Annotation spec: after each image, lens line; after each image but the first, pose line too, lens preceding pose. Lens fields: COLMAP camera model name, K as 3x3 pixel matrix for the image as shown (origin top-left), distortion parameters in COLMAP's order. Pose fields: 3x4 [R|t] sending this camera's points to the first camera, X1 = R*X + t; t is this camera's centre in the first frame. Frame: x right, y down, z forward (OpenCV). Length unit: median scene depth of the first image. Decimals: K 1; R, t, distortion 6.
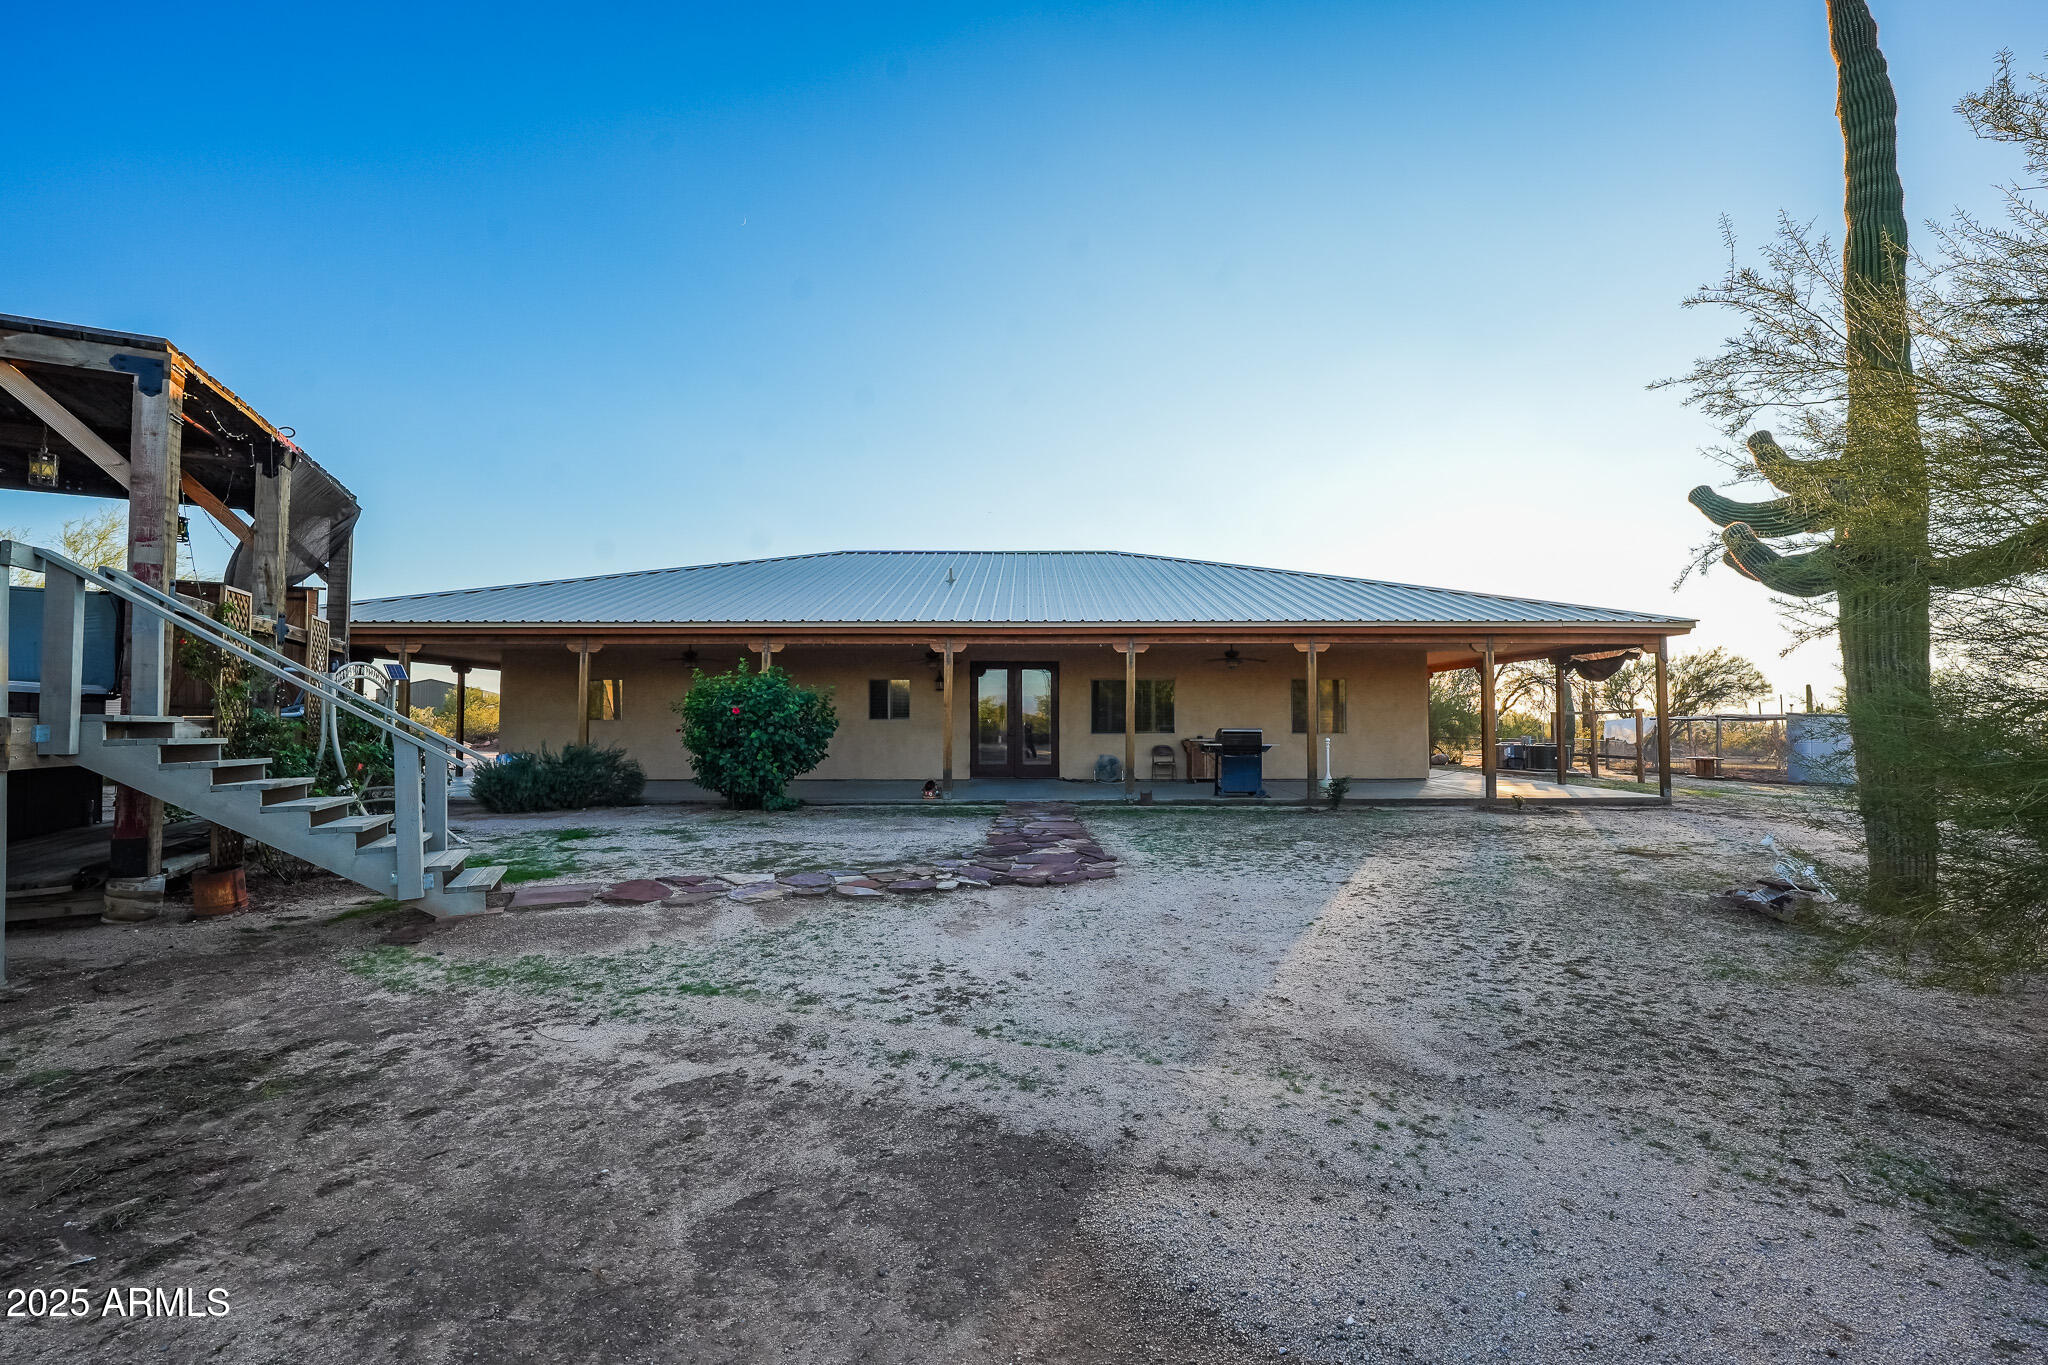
lens RADIAL K [[841.1, 0, 1024.0], [0, 841.1, 682.5], [0, 0, 1]] dist [-0.000584, -0.000112]
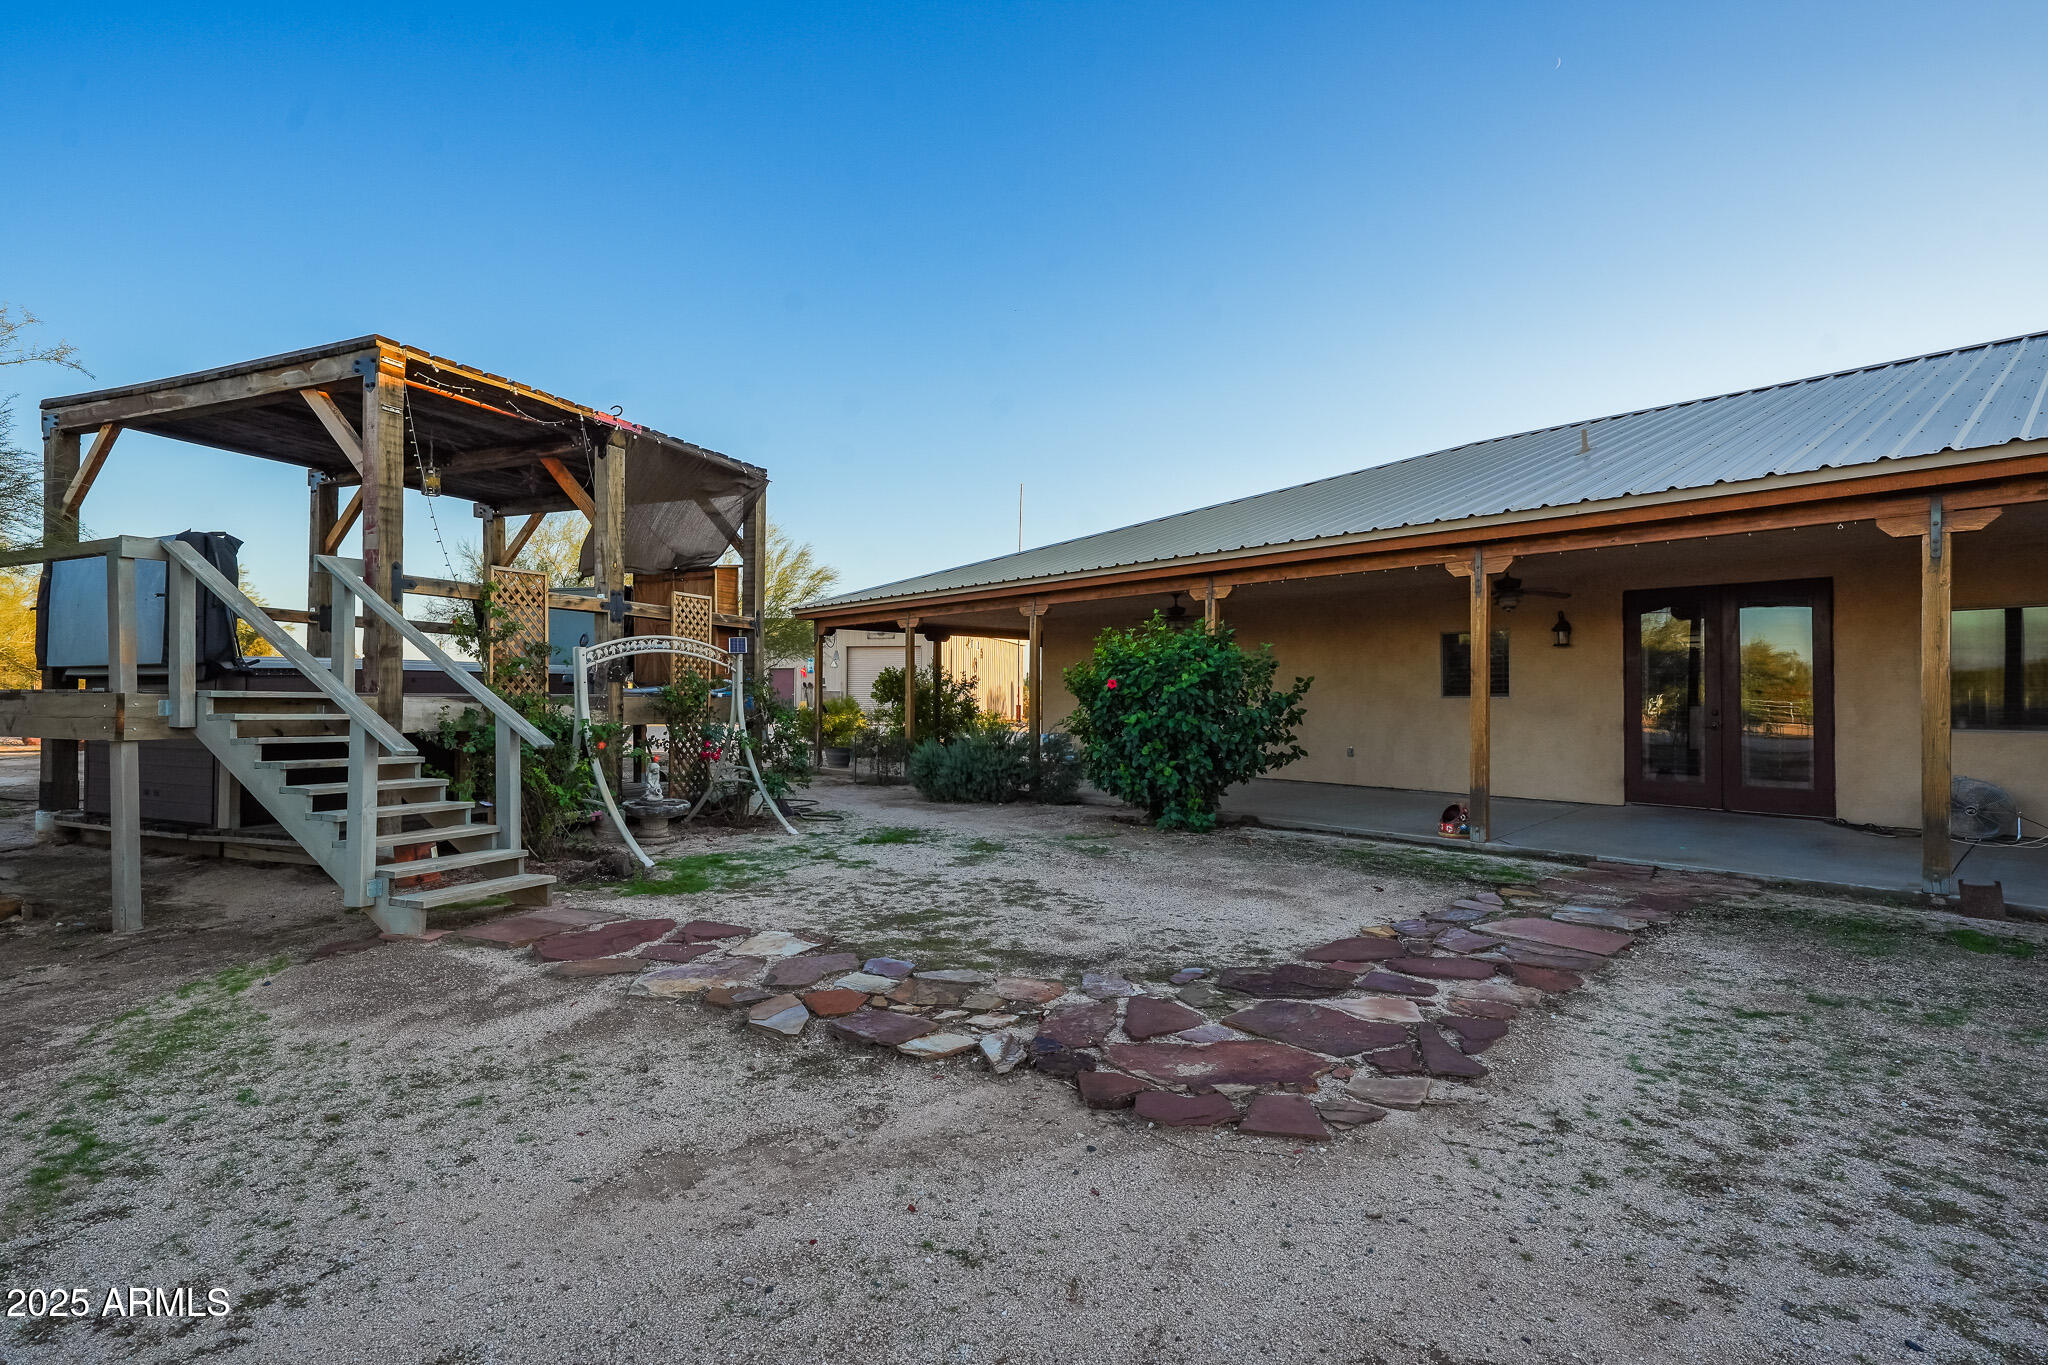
lens RADIAL K [[958.8, 0, 1024.0], [0, 958.8, 682.5], [0, 0, 1]] dist [0.000647, -0.000006]
pose [[0.657849, -0.008618, -0.753101, 0.208347], [0.031282, 0.999384, 0.015889, 0.016825], [0.752500, -0.034011, 0.657713, 0.405977]]
